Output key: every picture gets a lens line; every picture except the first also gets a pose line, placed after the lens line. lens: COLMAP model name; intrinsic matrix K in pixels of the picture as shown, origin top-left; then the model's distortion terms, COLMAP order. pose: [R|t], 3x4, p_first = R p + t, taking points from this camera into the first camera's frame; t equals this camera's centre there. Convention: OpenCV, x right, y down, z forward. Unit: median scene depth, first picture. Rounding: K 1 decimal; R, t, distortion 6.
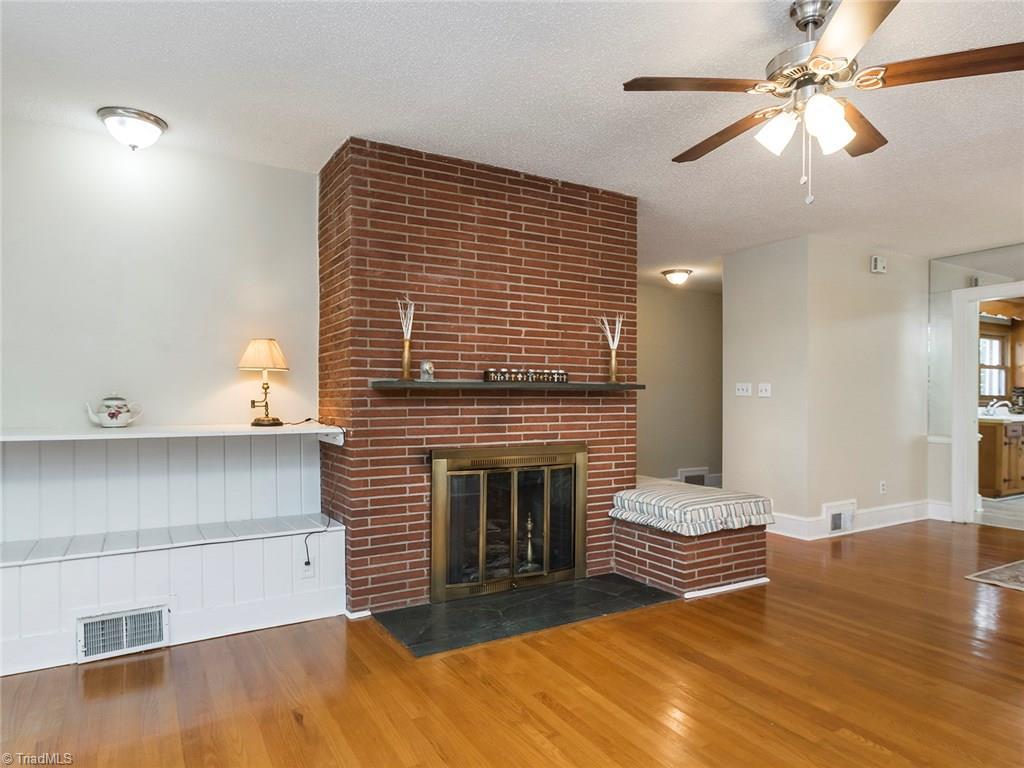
lens RADIAL K [[634.4, 0, 512.0], [0, 634.4, 384.0], [0, 0, 1]] dist [0.000548, 0.001667]
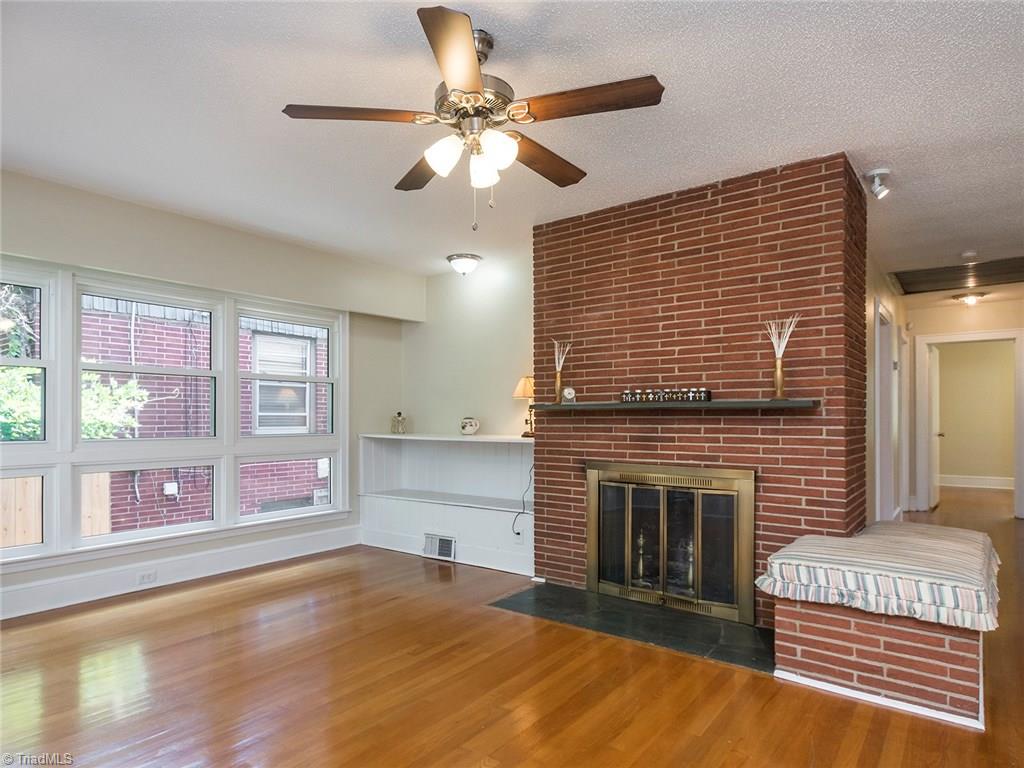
lens RADIAL K [[650.8, 0, 512.0], [0, 650.8, 384.0], [0, 0, 1]] dist [0.005367, 0.001389]
pose [[0.339936, -0.047735, -0.939236, 0.925703], [0.024834, 0.998818, -0.041775, 0.006189], [0.940121, -0.009124, 0.340720, 0.426056]]
